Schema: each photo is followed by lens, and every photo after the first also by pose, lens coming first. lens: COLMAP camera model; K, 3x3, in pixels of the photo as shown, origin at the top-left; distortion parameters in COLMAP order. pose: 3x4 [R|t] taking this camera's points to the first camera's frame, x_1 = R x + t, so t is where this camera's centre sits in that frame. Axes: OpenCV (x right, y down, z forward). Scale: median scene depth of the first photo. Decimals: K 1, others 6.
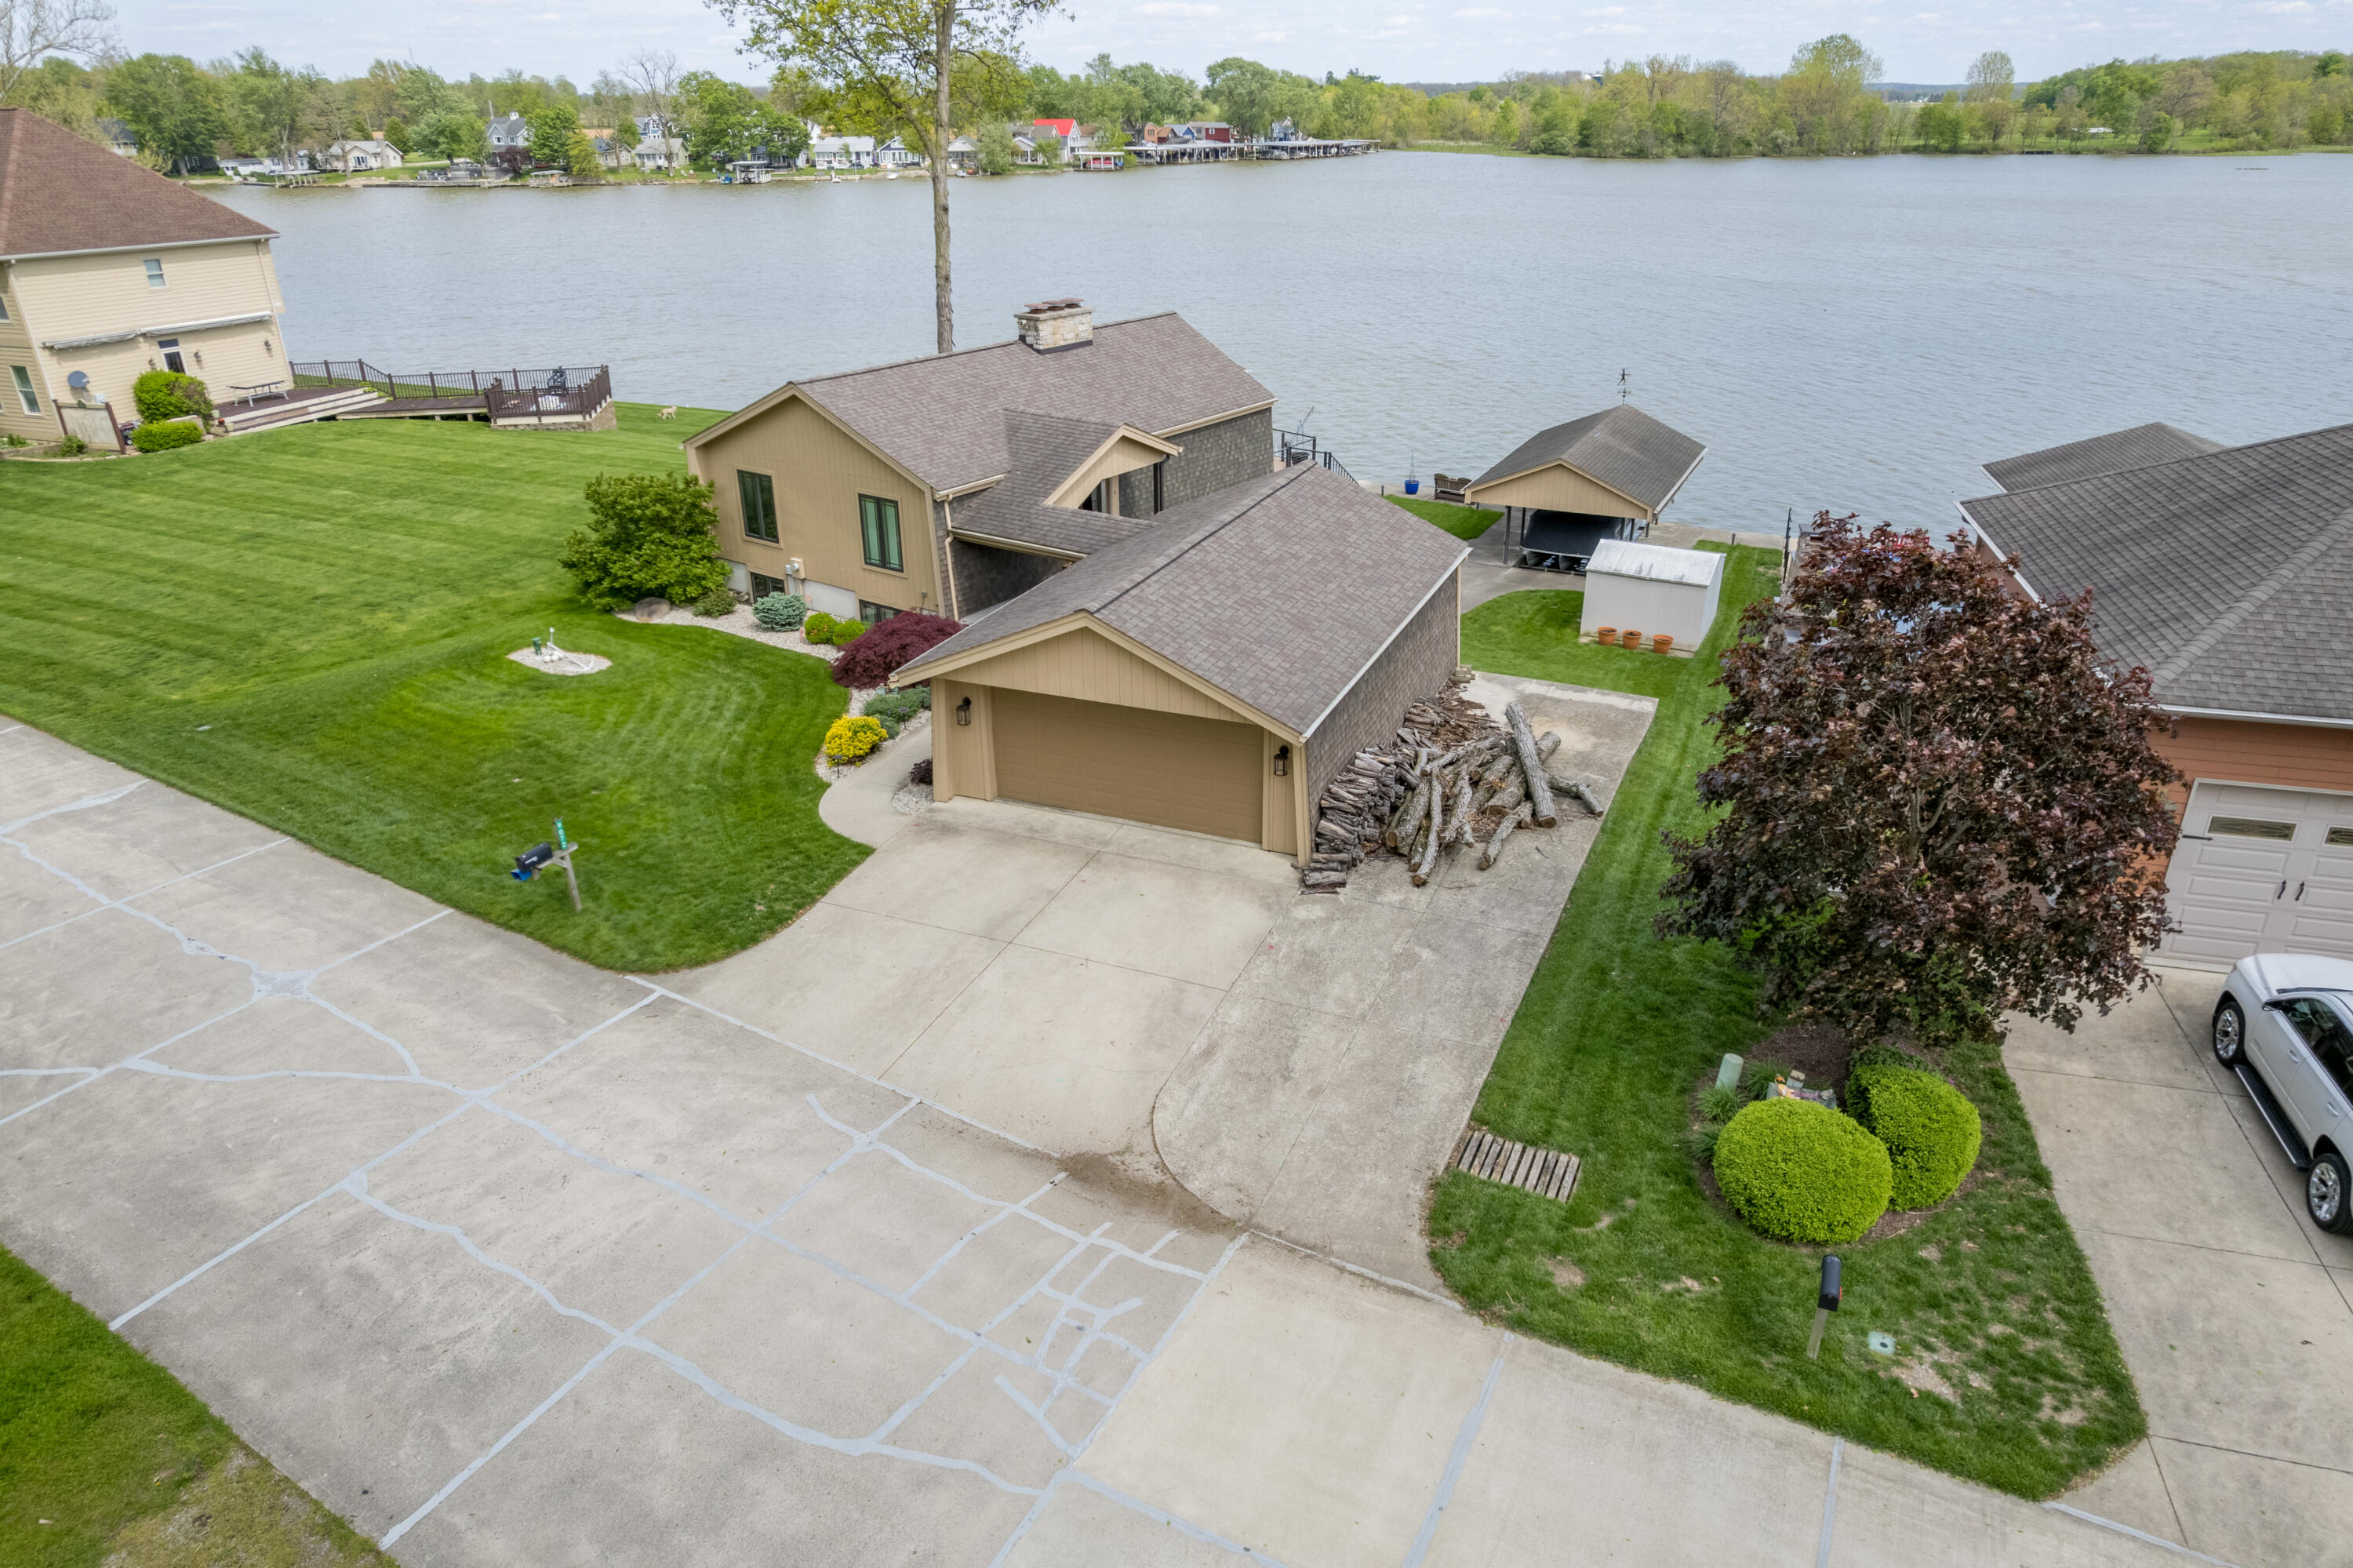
lens RADIAL K [[1510.6, 0, 1182.8], [0, 1510.6, 798.6], [0, 0, 1]] dist [-0.074458, 0.068665]
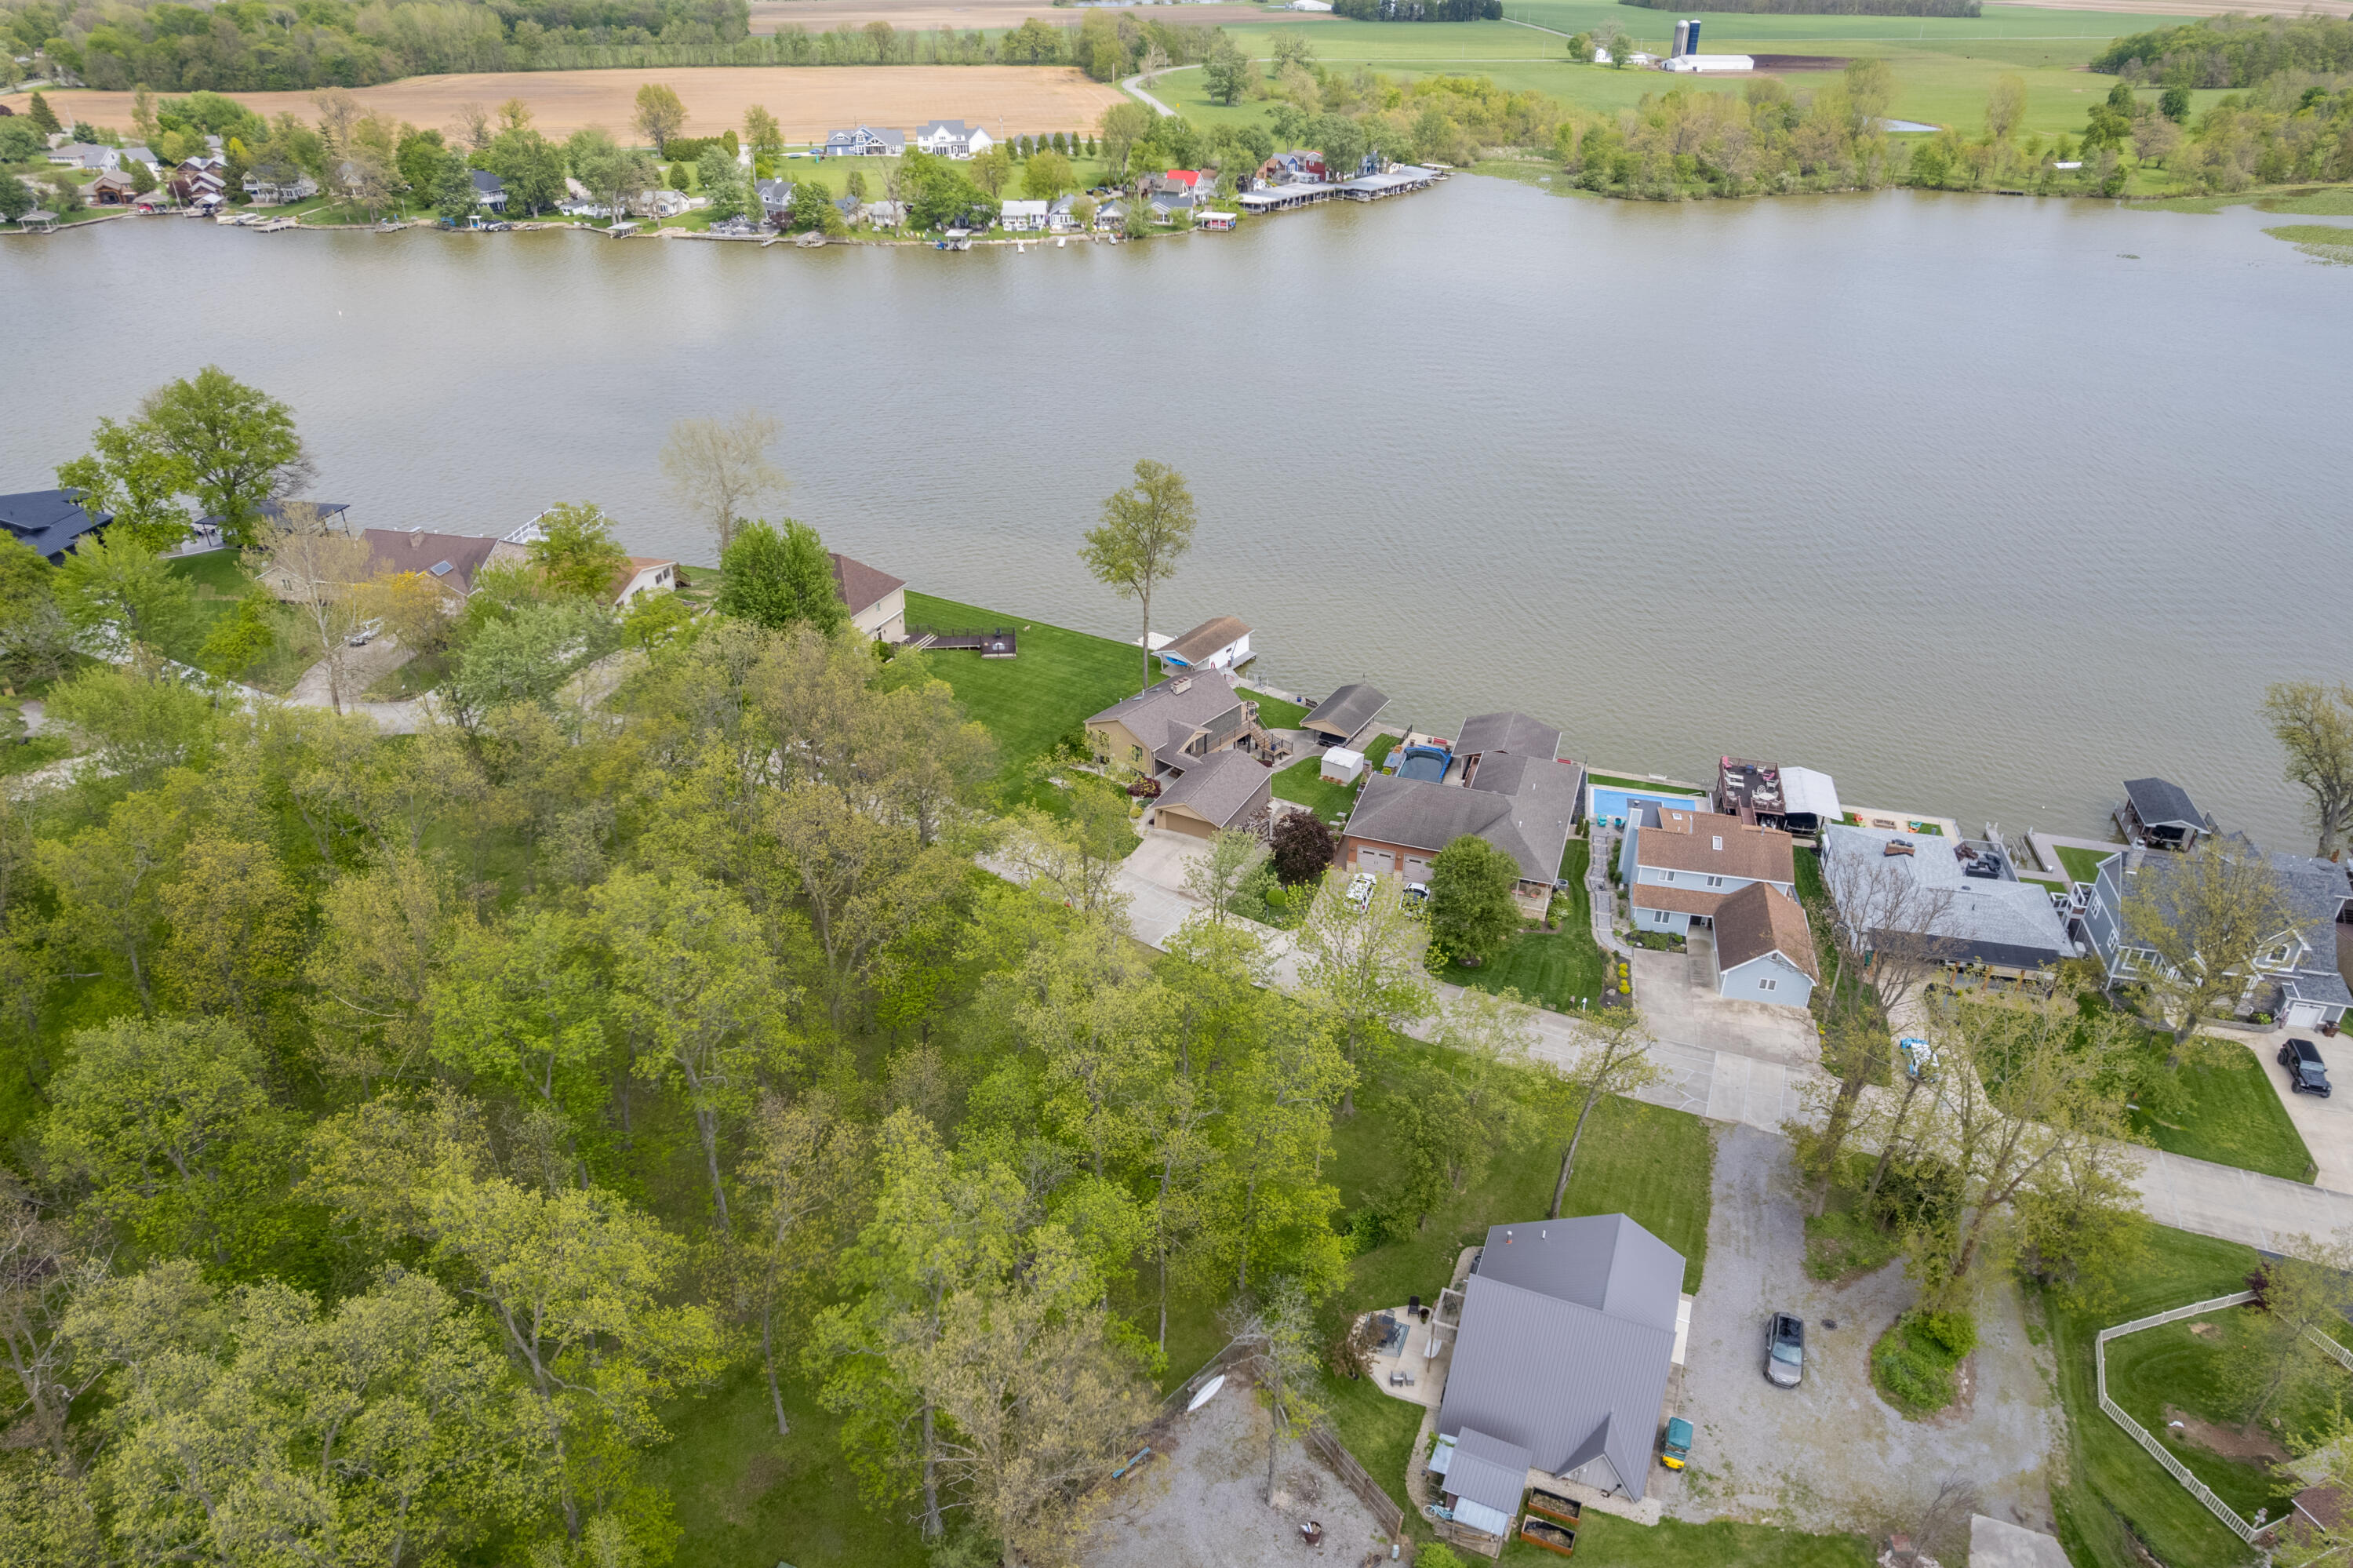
lens RADIAL K [[1510.6, 0, 1182.8], [0, 1510.6, 798.6], [0, 0, 1]] dist [-0.074458, 0.068665]
pose [[0.996795, 0.050396, -0.062135, 0.122522], [-0.044337, 0.994461, 0.095302, -0.298129], [0.066594, -0.092241, 0.993507, -2.050537]]
